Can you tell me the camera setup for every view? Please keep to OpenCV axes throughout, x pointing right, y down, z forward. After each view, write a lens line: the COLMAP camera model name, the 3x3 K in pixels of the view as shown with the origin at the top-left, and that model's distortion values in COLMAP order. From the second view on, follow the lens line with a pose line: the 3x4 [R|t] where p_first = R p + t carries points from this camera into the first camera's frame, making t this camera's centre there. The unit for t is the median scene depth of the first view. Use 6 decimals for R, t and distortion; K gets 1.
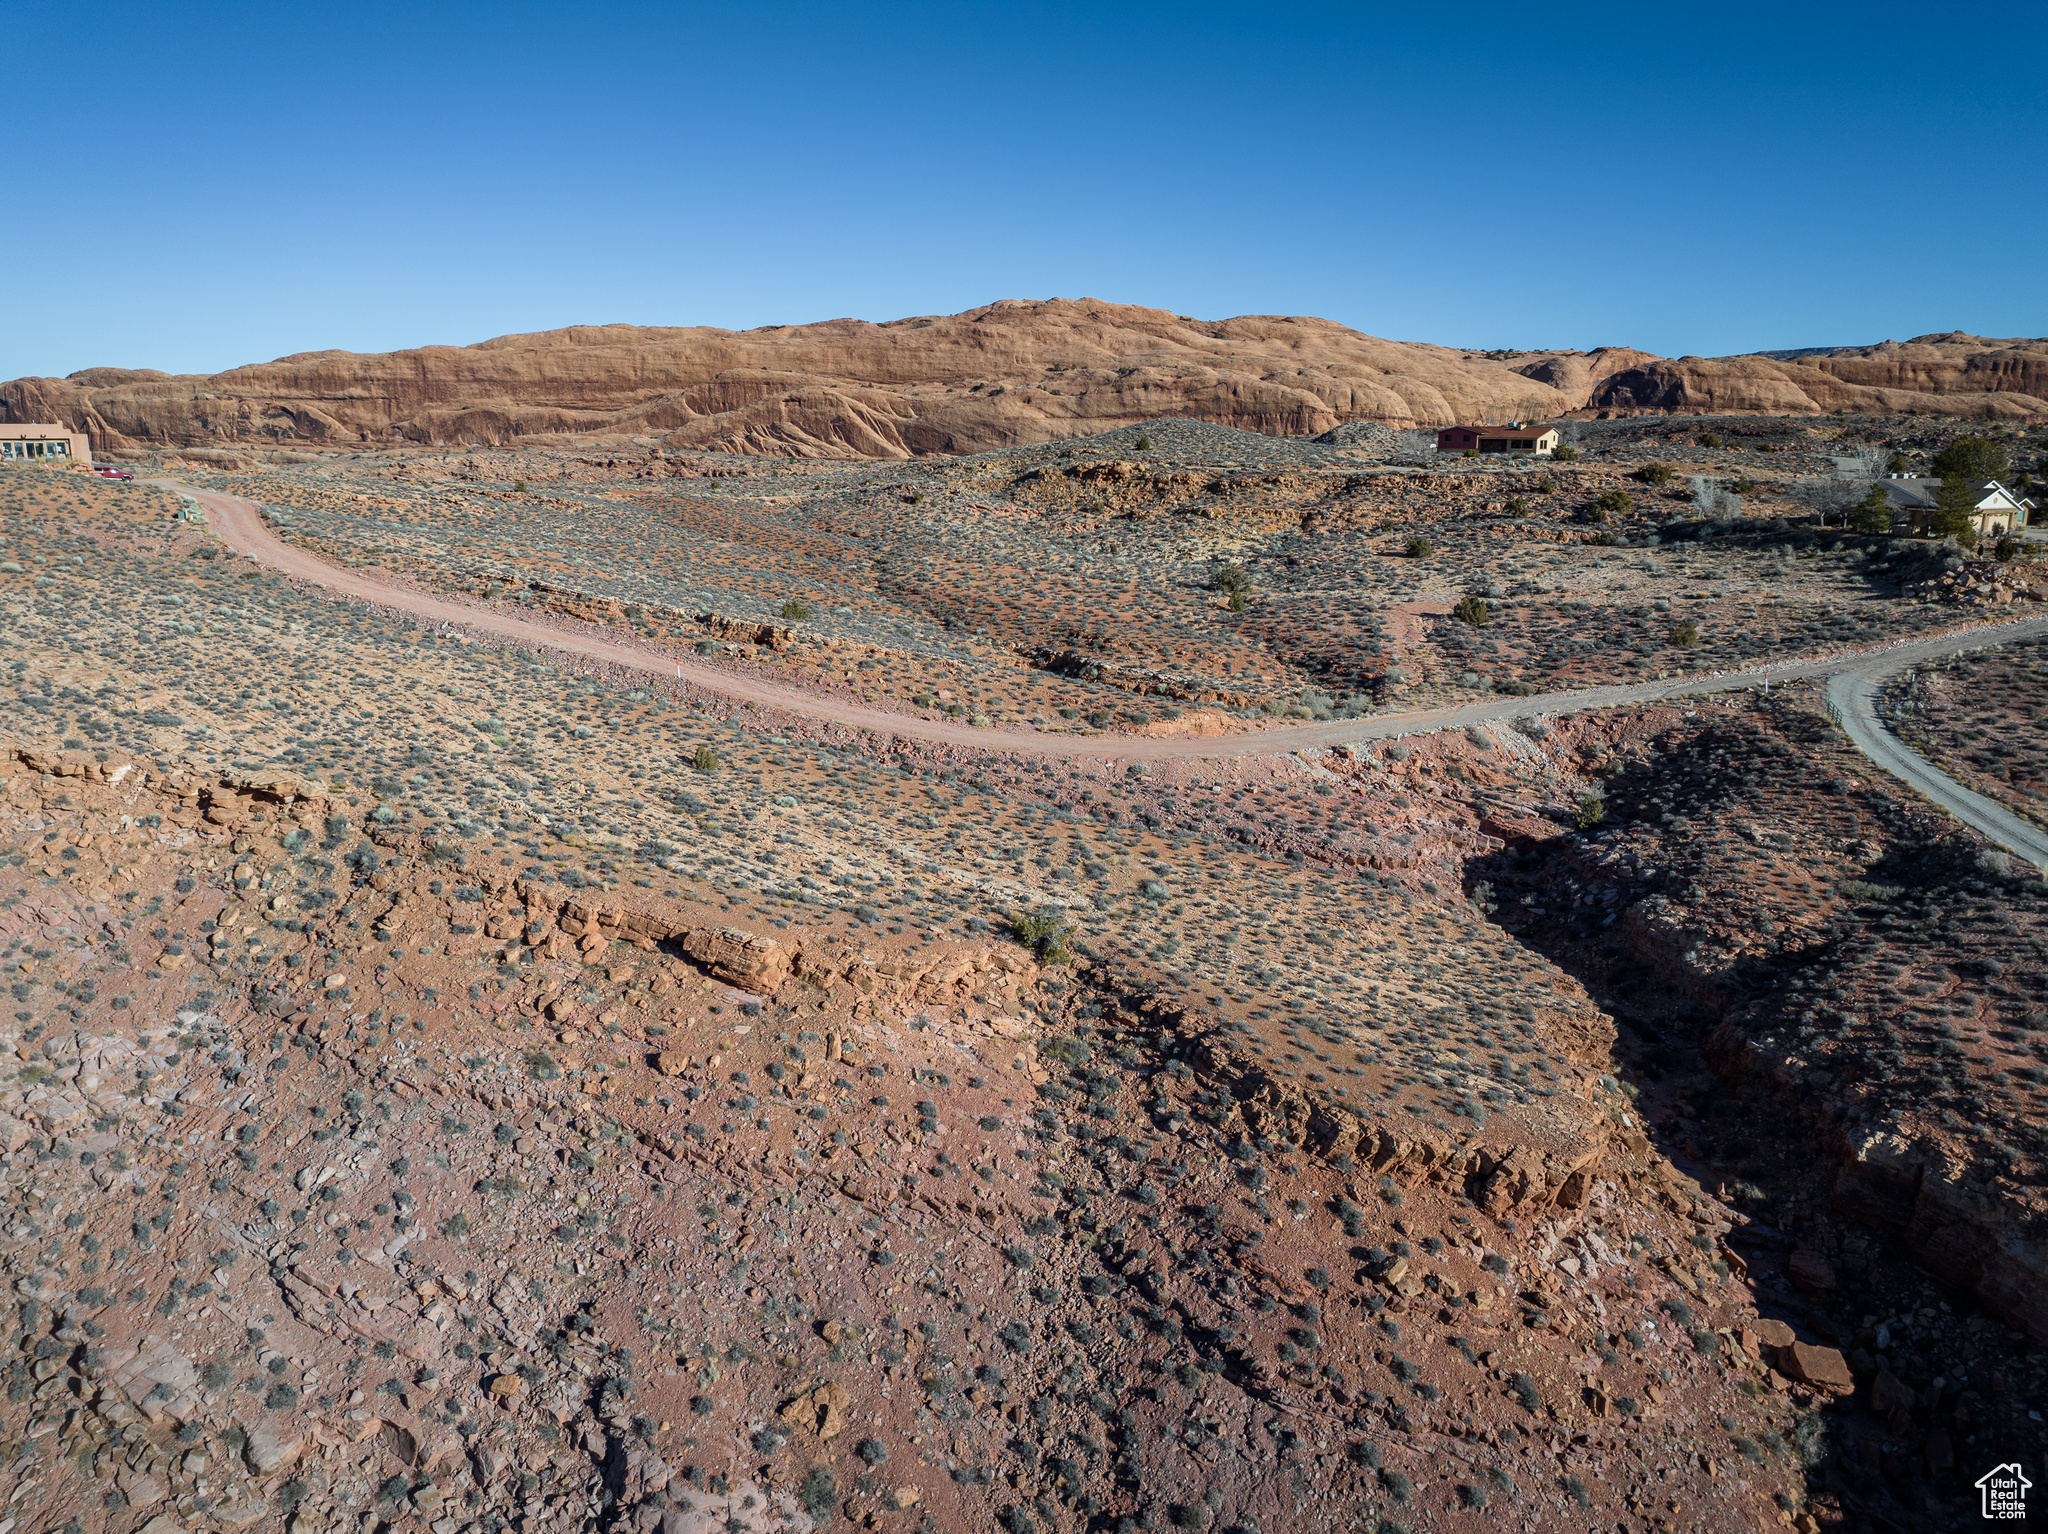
lens RADIAL K [[1446.8, 0, 1017.9], [0, 1446.8, 759.2], [0, 0, 1]] dist [-0.044494, 0.009915]
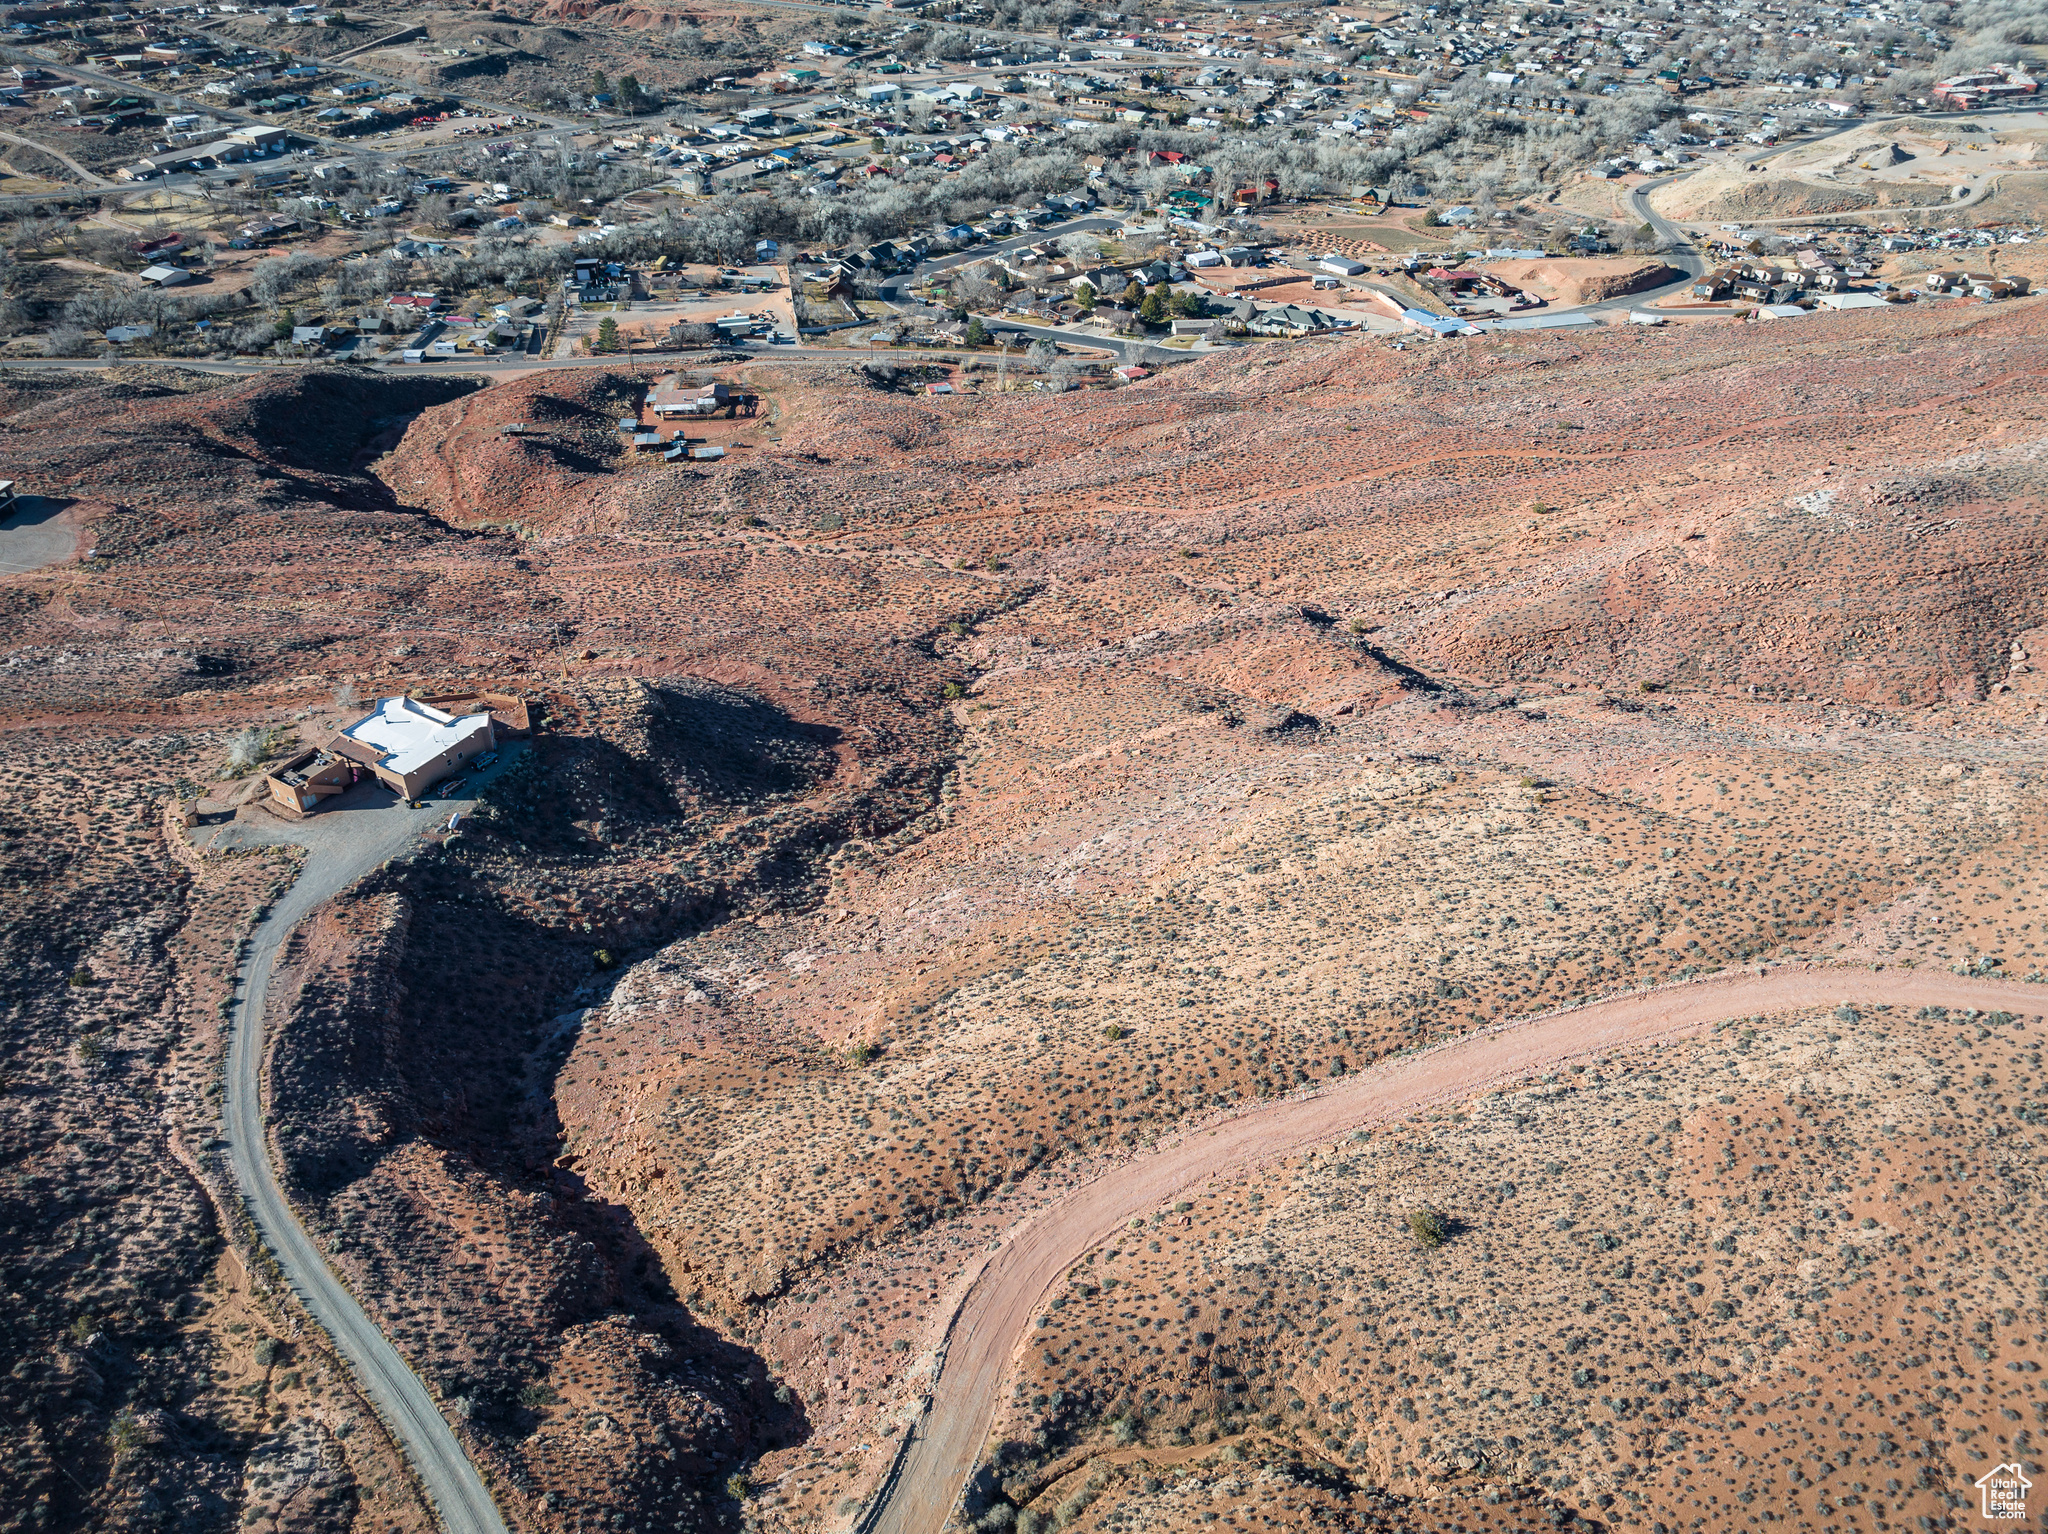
lens RADIAL K [[1446.8, 0, 1019.7], [0, 1446.8, 766.8], [0, 0, 1]] dist [-0.044494, 0.009915]
pose [[-0.723635, 0.398947, -0.563199, 0.054168], [-0.162777, 0.694345, 0.700992, -0.105952], [0.670713, 0.598938, -0.437513, 0.107653]]
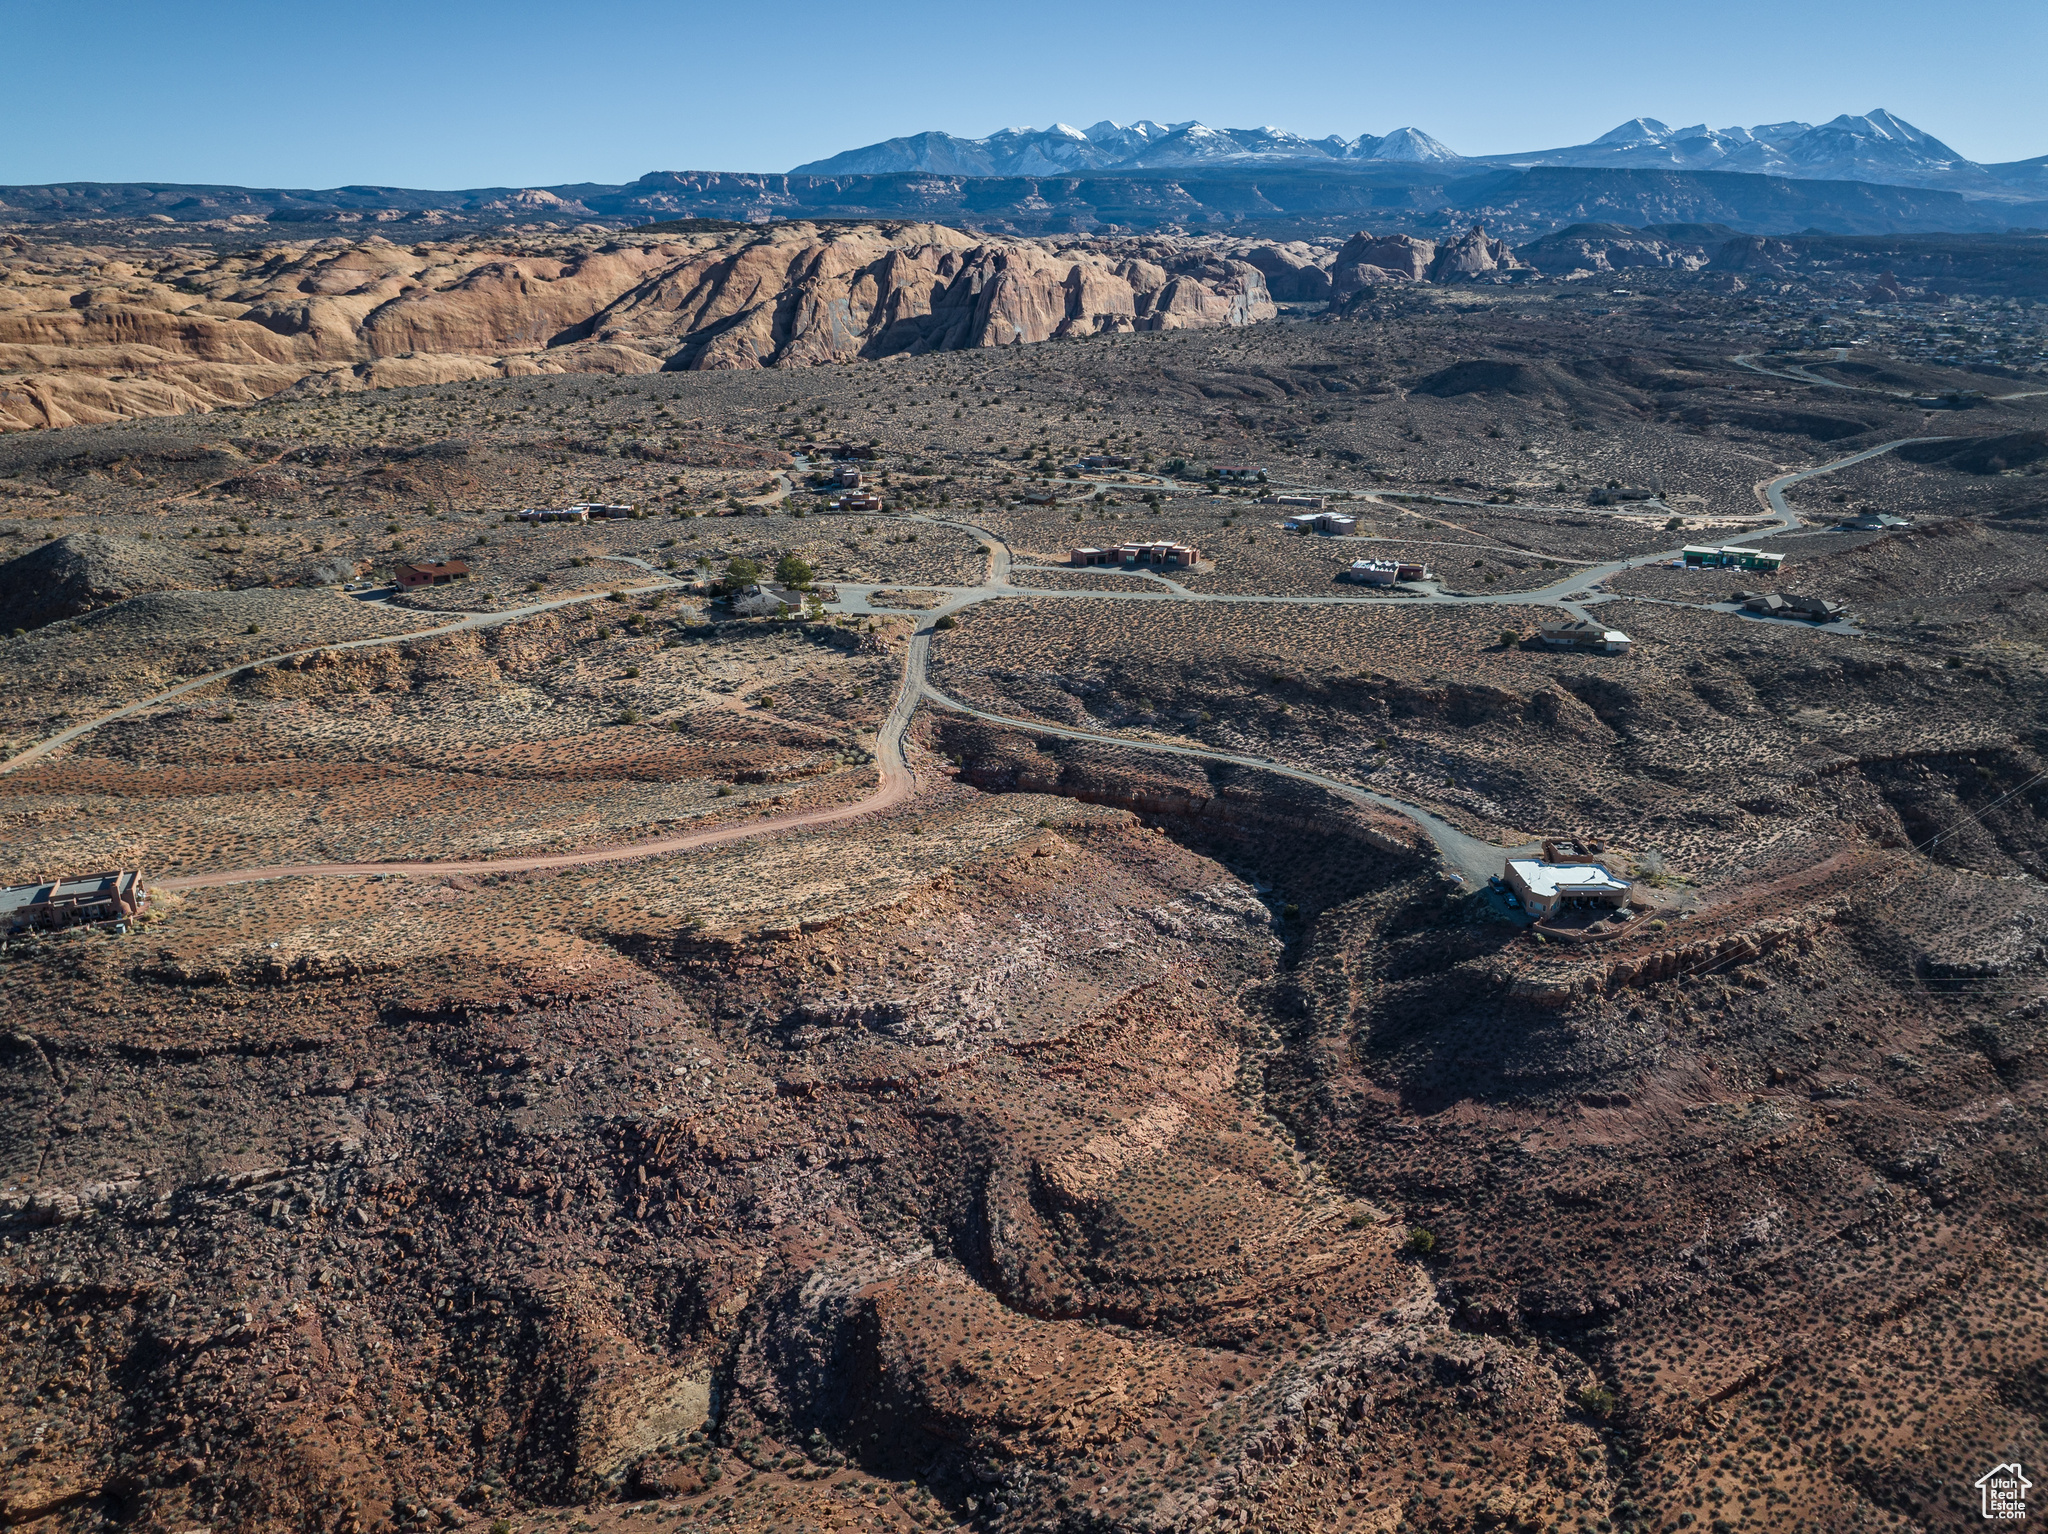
lens RADIAL K [[1446.8, 0, 1019.6], [0, 1446.8, 761.9], [0, 0, 1]] dist [-0.044494, 0.009915]
pose [[0.270866, -0.315457, 0.909461, -0.210666], [0.213308, 0.940961, 0.262854, -0.065258], [-0.938686, 0.122797, 0.322164, -0.017069]]
